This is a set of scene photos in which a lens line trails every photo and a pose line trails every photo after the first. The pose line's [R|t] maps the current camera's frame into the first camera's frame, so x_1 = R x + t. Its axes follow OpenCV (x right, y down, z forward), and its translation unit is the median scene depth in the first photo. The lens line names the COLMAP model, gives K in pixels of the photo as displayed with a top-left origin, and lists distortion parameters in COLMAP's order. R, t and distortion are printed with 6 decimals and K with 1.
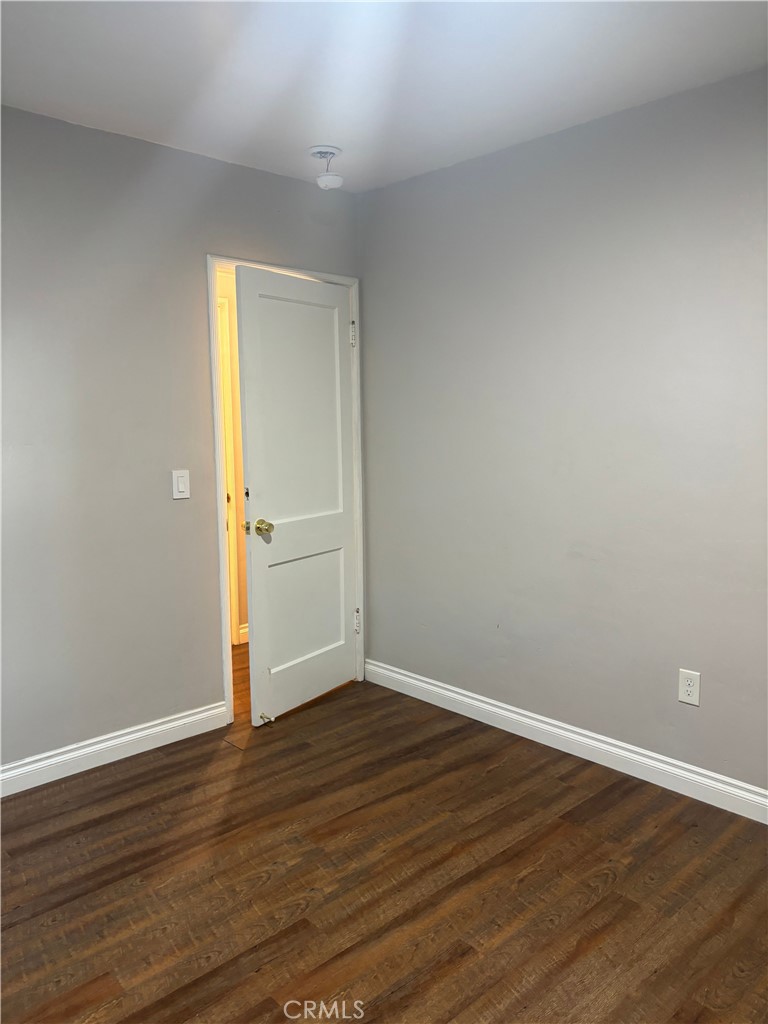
lens RADIAL K [[770.1, 0, 390.0], [0, 770.1, 513.5], [0, 0, 1]] dist [0.050660, -0.058846]
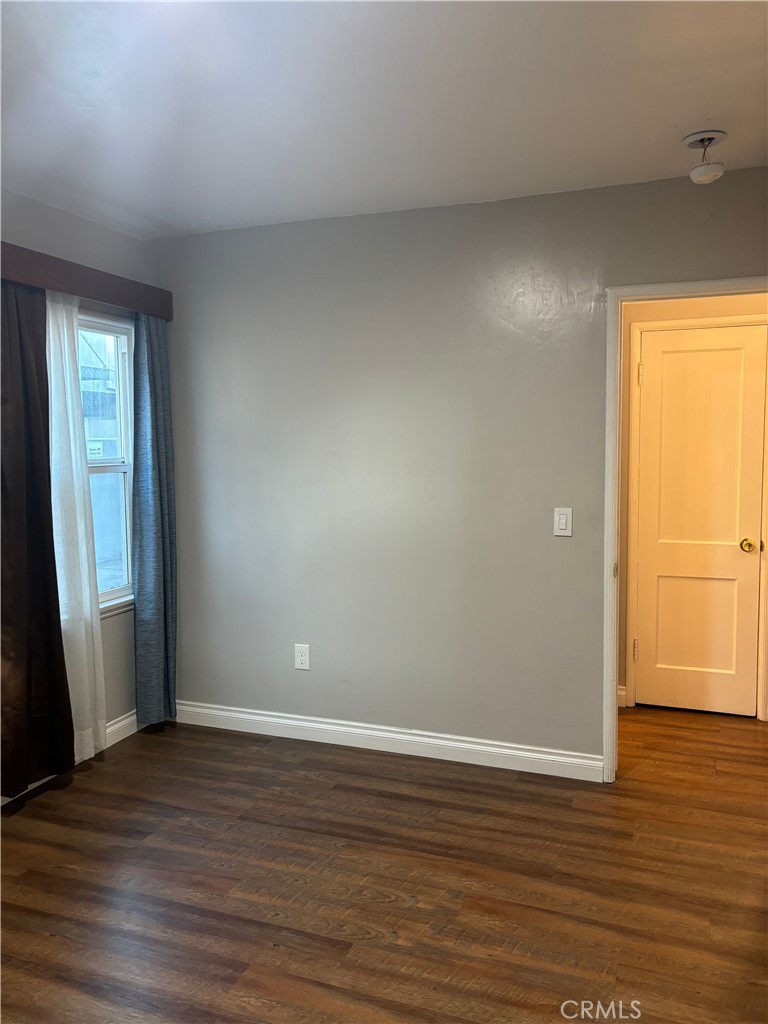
lens RADIAL K [[770.1, 0, 389.1], [0, 770.1, 511.8], [0, 0, 1]] dist [0.050660, -0.058846]
pose [[0.437234, 0.085484, -0.895276, 0.721776], [-0.108336, 0.993230, 0.041928, -0.093255], [0.892799, 0.078658, 0.443535, 0.486745]]
